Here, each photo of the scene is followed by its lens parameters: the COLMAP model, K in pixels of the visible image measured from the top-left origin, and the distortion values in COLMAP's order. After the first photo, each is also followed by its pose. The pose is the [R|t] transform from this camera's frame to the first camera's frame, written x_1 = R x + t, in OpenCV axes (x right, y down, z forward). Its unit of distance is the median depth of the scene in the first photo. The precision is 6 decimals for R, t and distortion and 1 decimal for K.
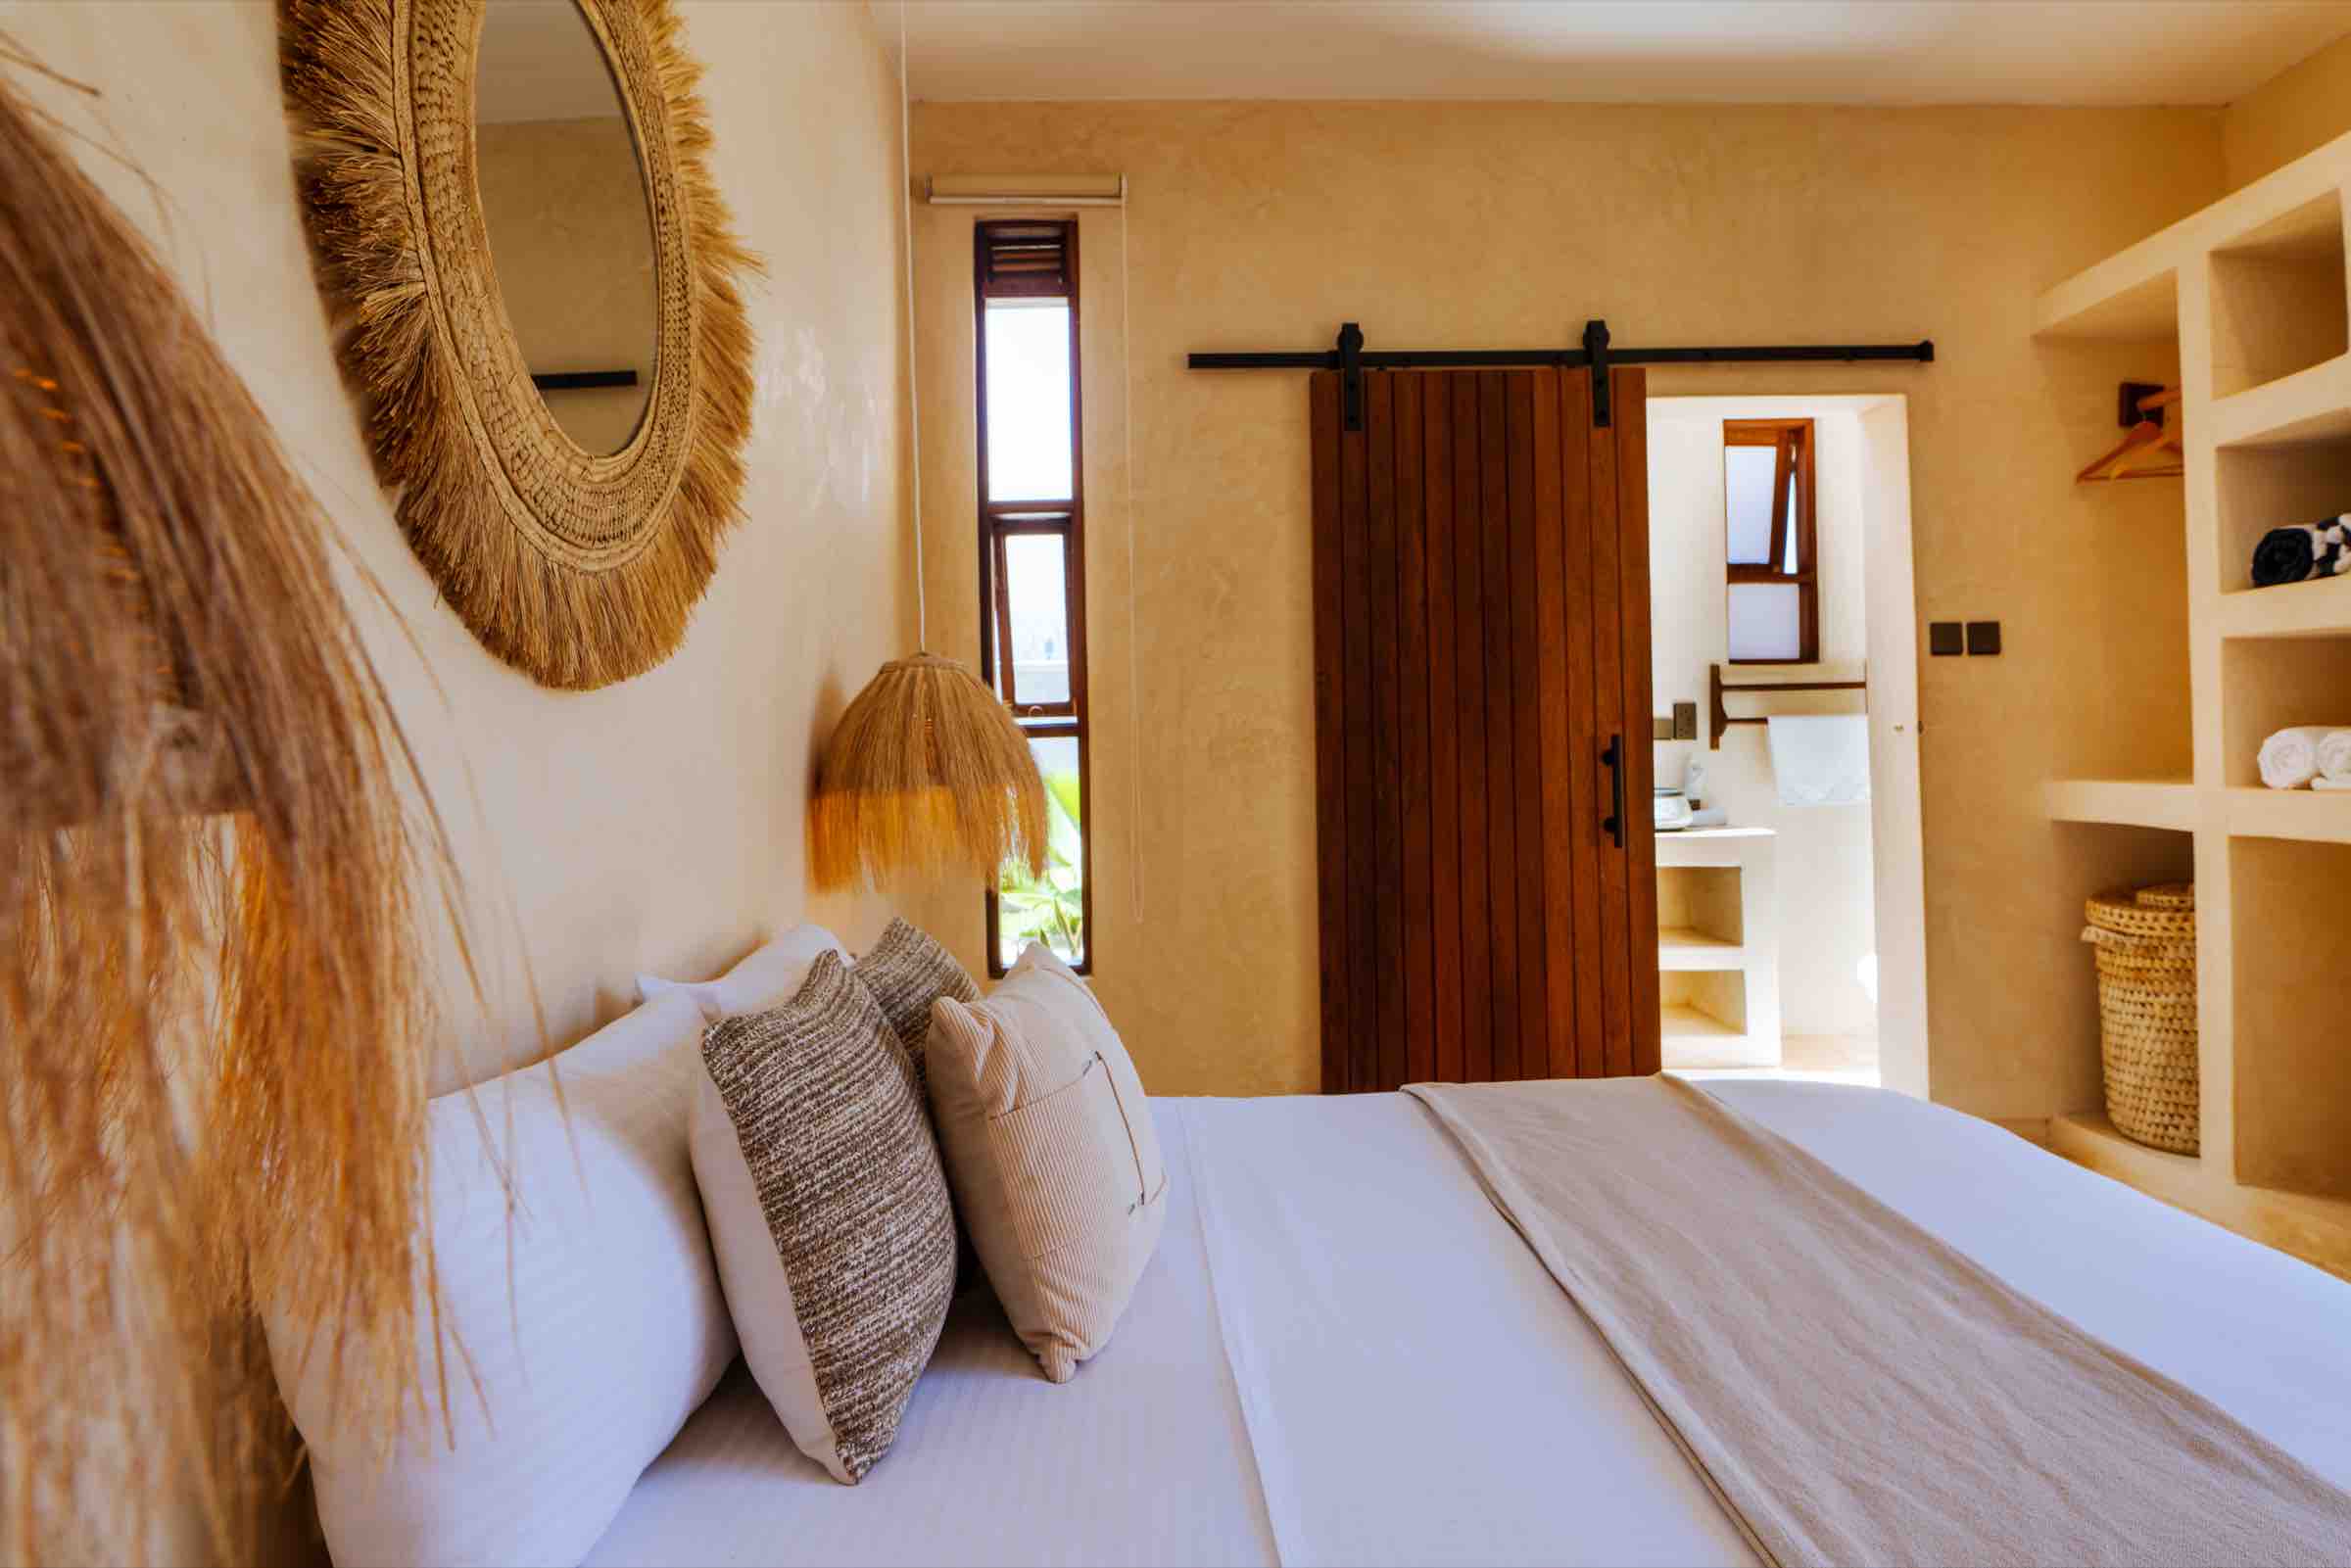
lens RADIAL K [[1392.4, 0, 1185.7], [0, 1392.4, 728.4], [0, 0, 1]] dist [-0.017621, -0.003947]
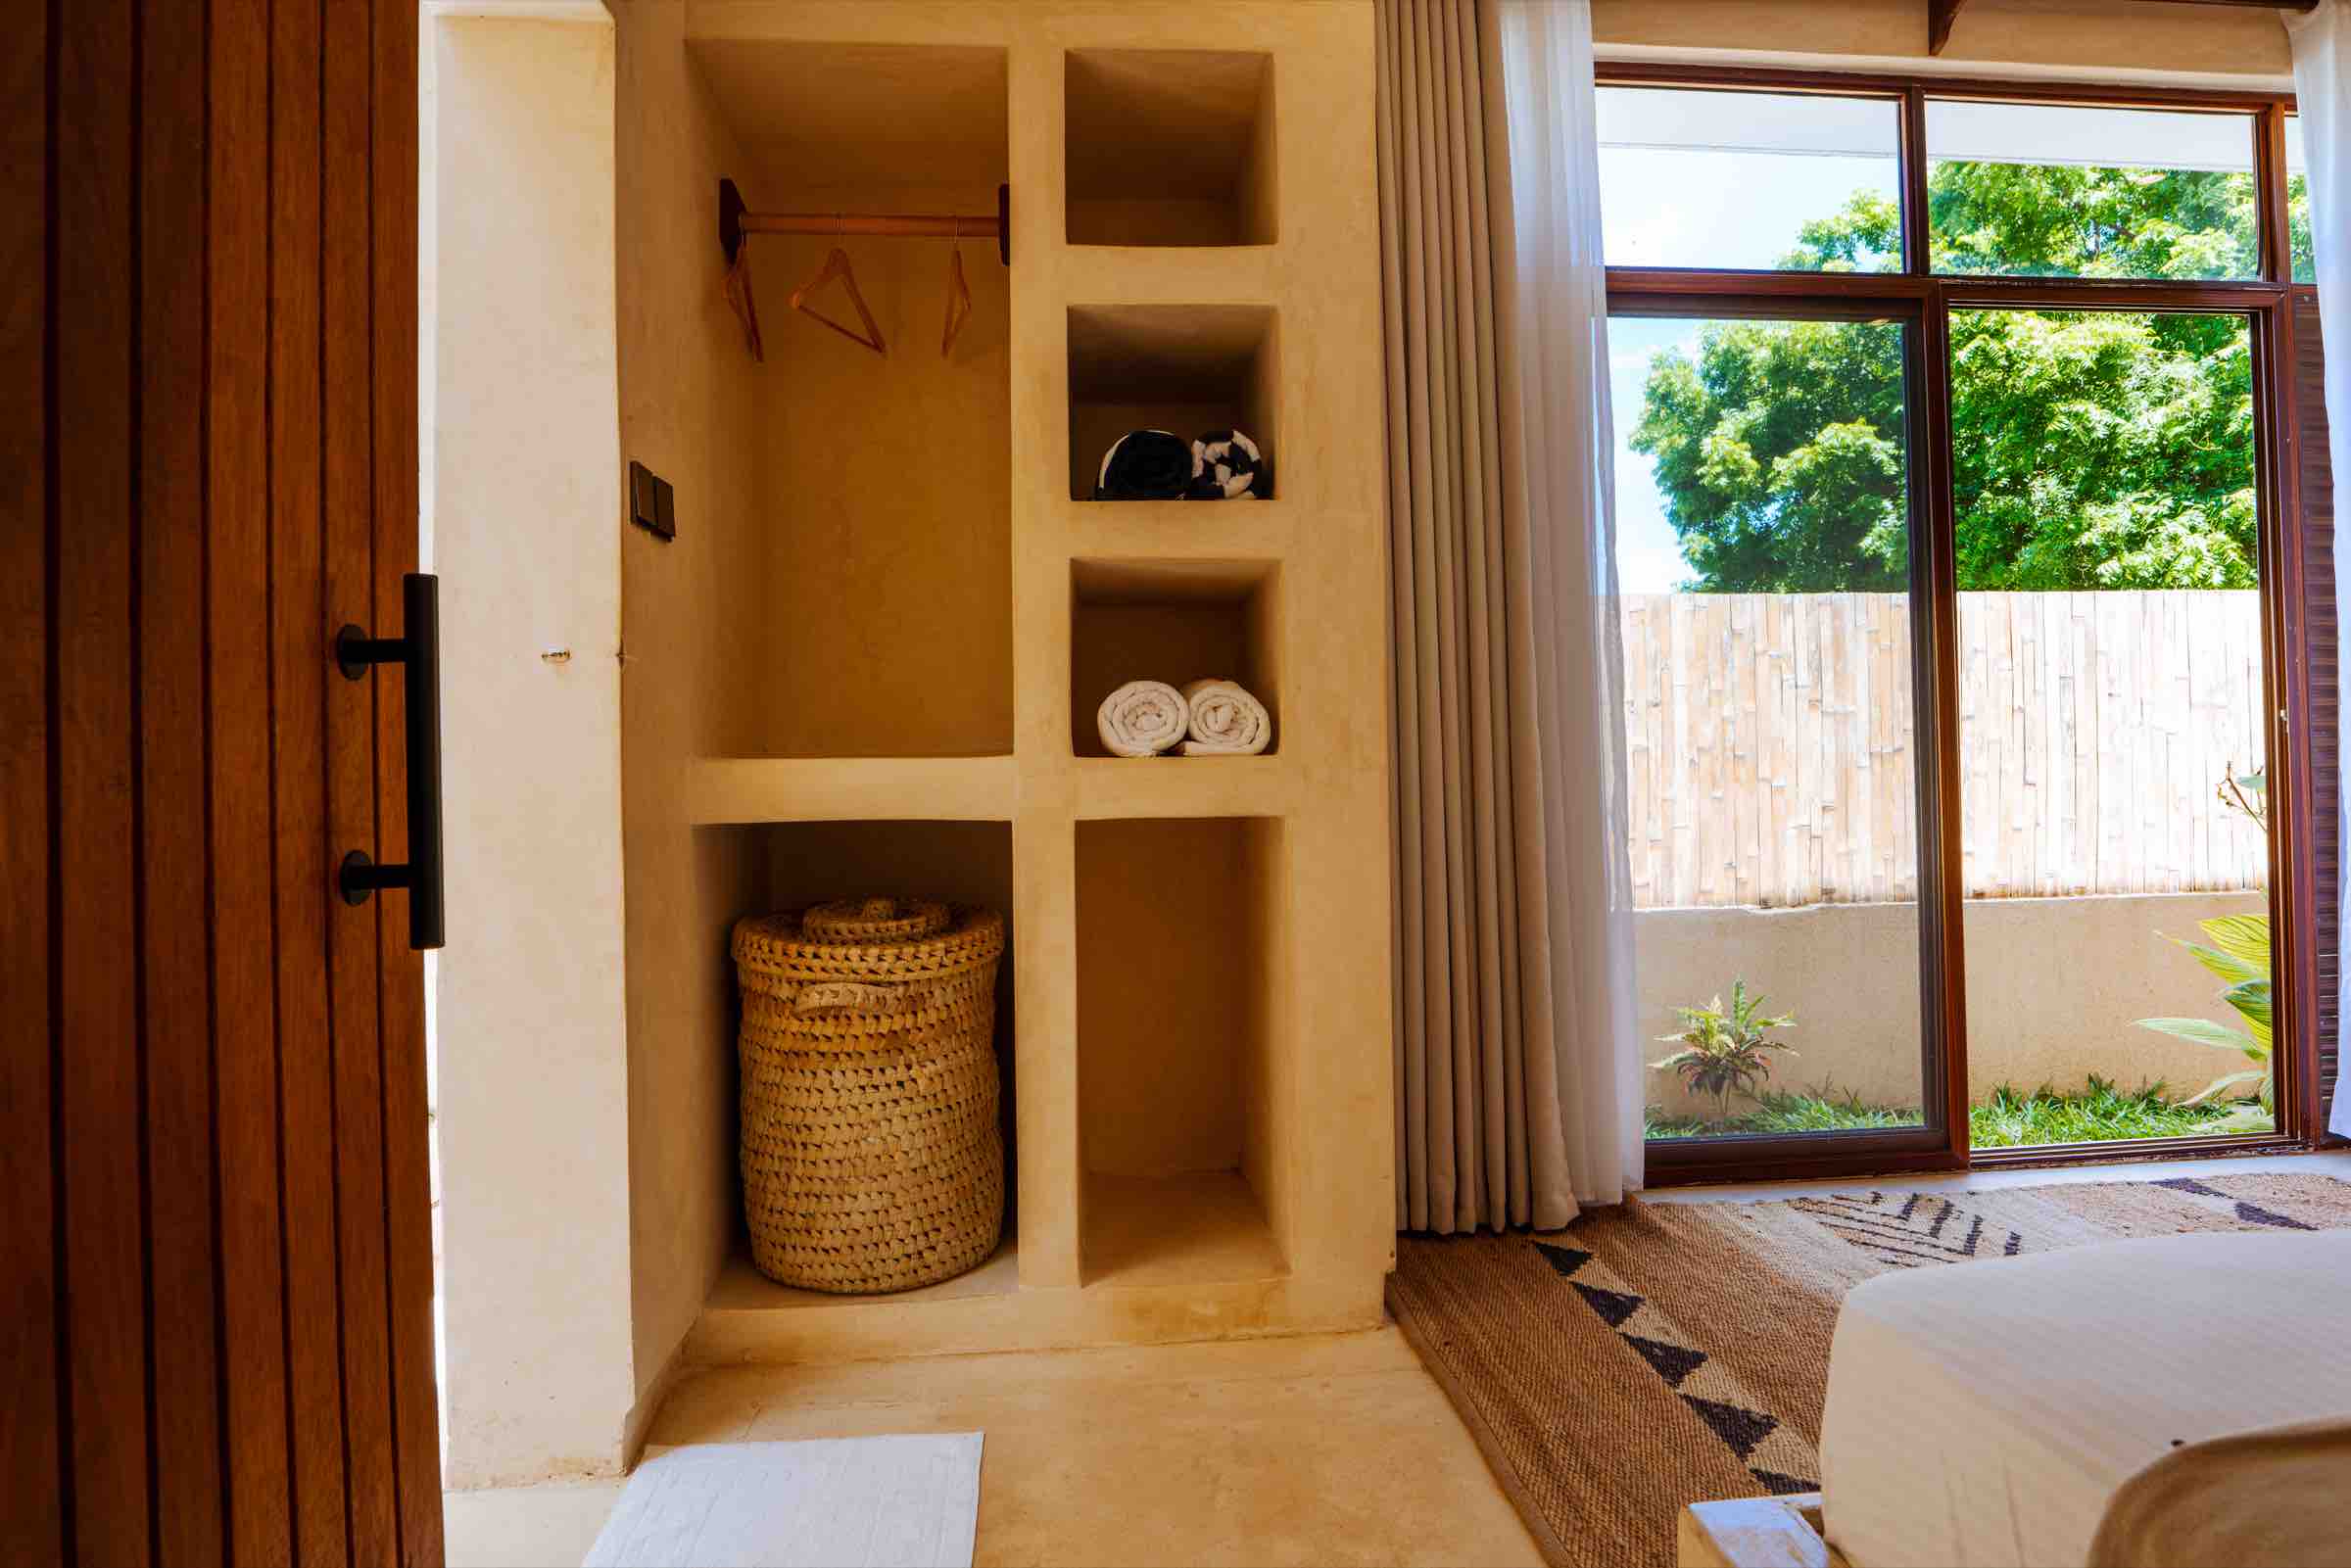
lens RADIAL K [[1392.4, 0, 1185.7], [0, 1392.4, 728.4], [0, 0, 1]] dist [-0.017621, -0.003947]
pose [[-0.068869, 0.038425, 0.996885, -0.003999], [-0.000916, 0.999255, -0.038580, 0.050908], [-0.997625, -0.003570, -0.068783, 0.896428]]
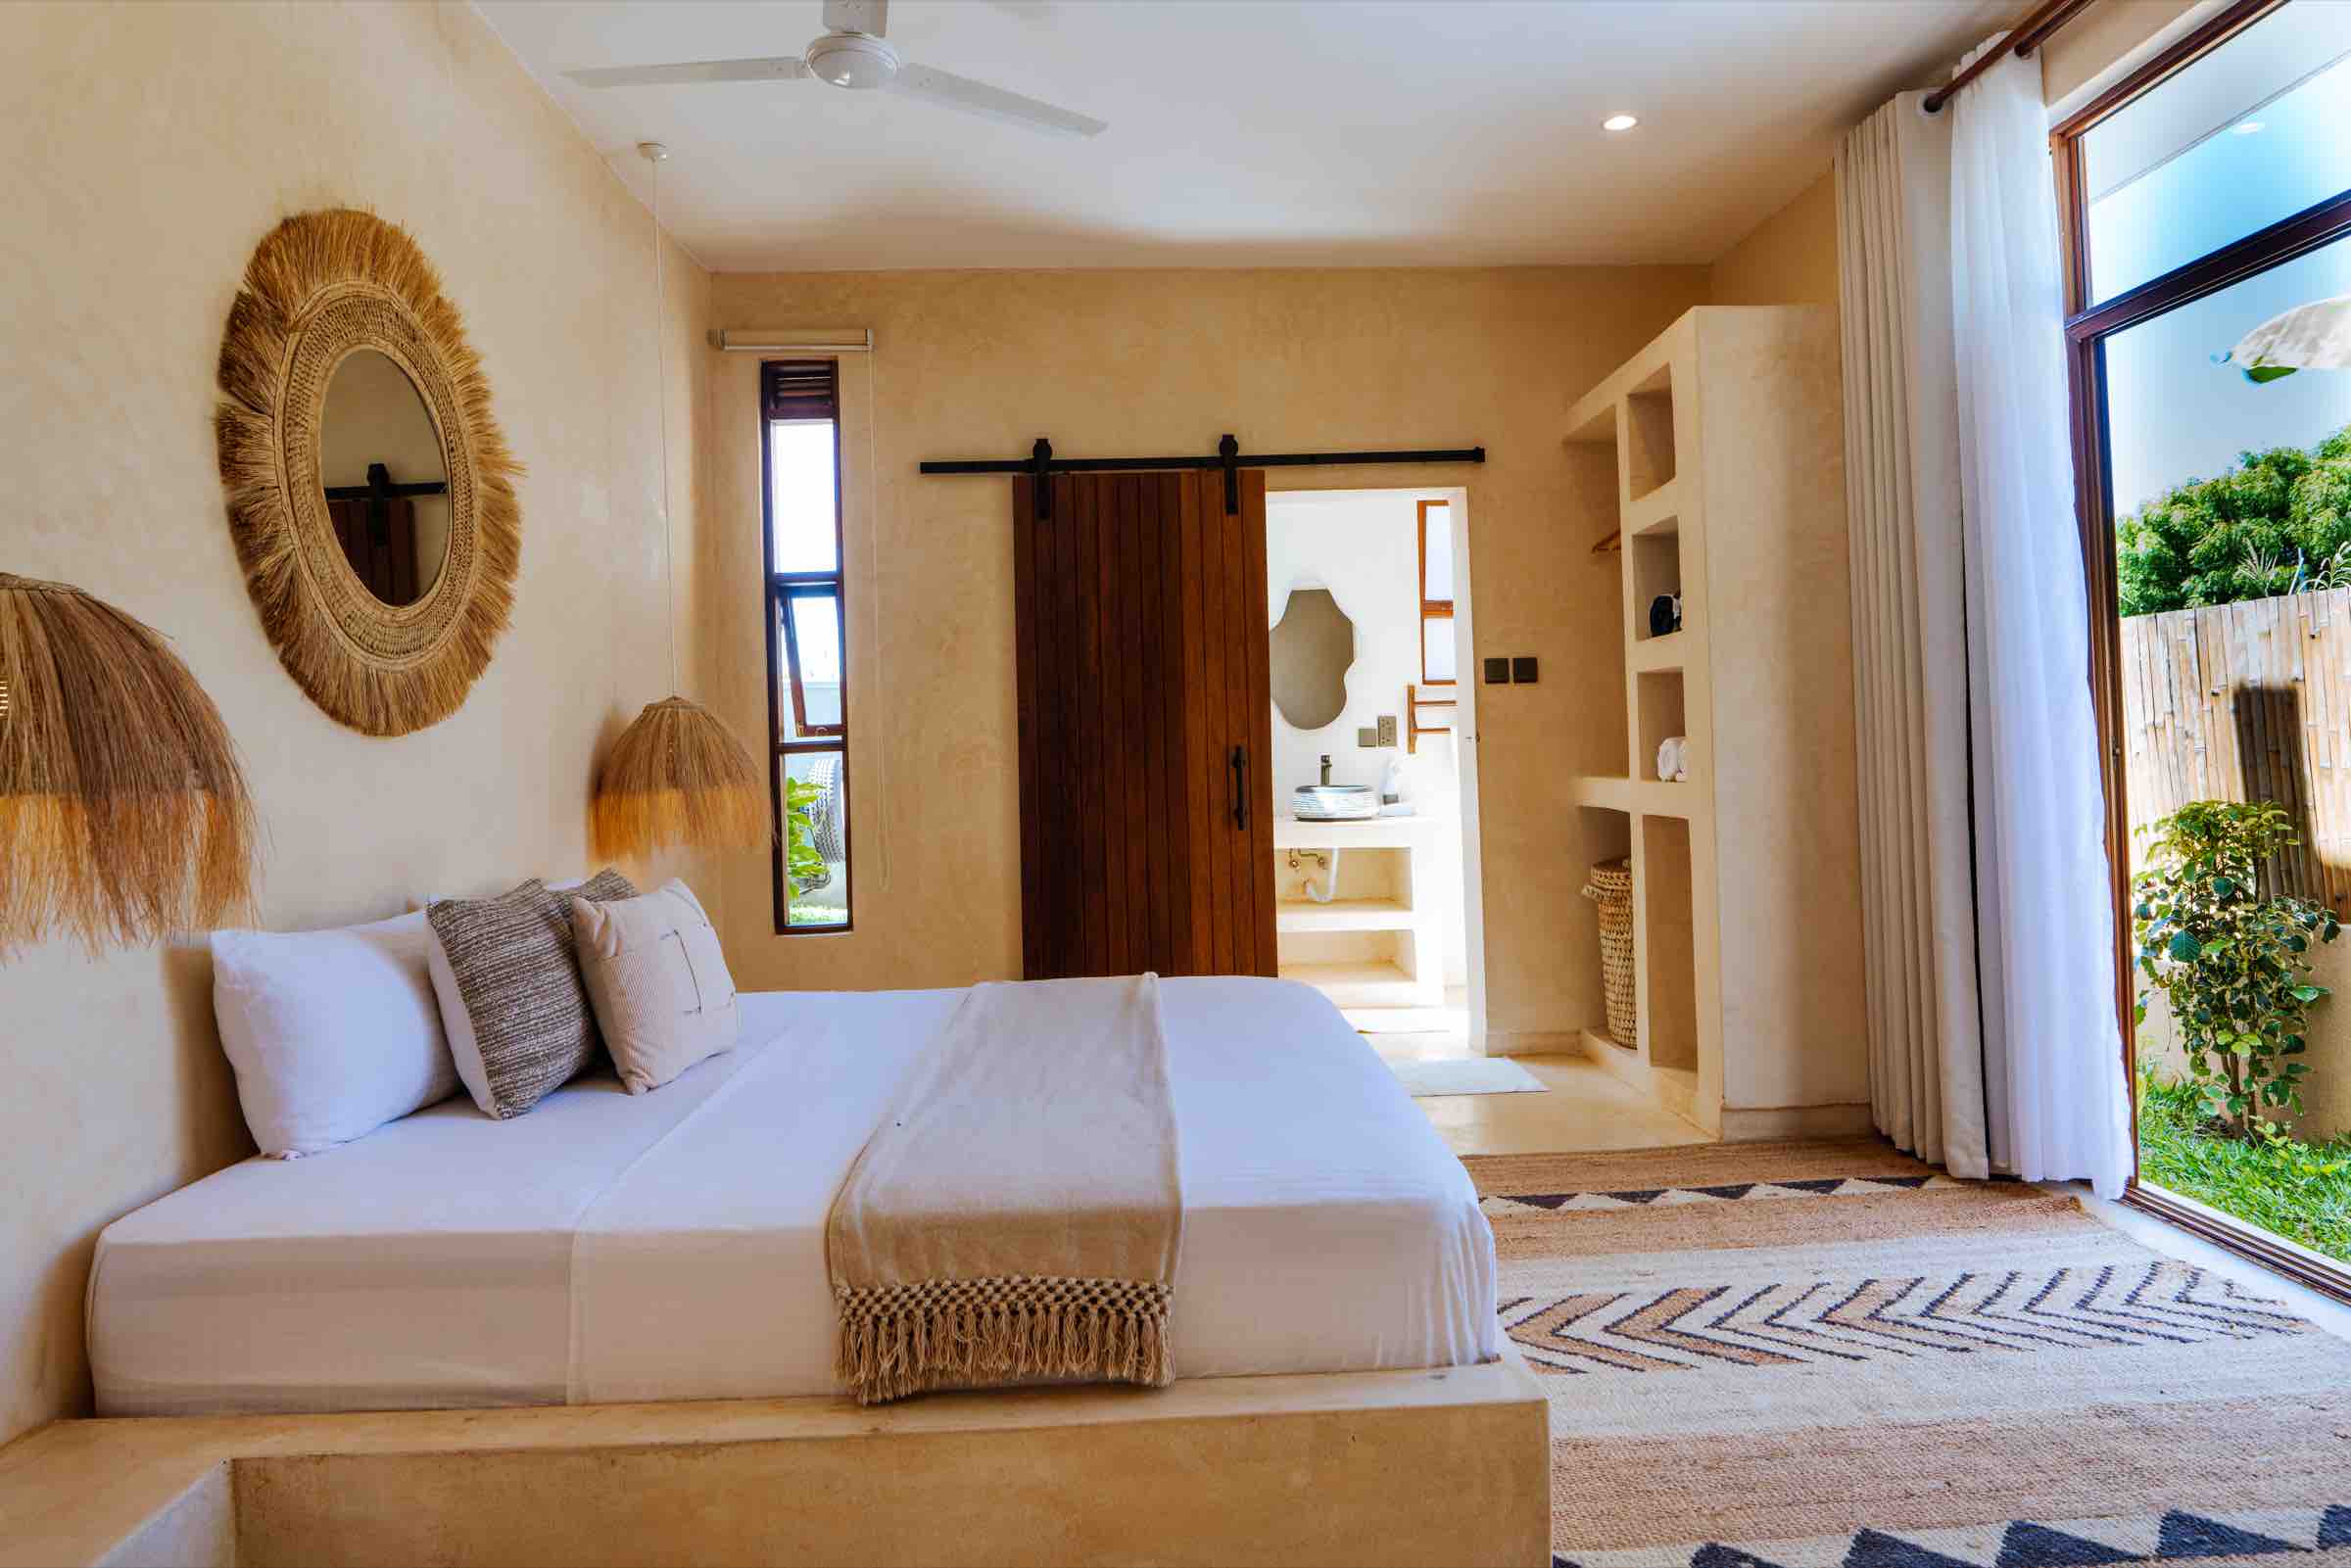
lens RADIAL K [[1392.4, 0, 1185.7], [0, 1392.4, 728.4], [0, 0, 1]] dist [-0.017621, -0.003947]
pose [[0.999769, -0.009618, 0.019239, 0.244252], [0.009661, 0.999951, -0.002173, -0.010197], [-0.019217, 0.002359, 0.999813, -0.358629]]
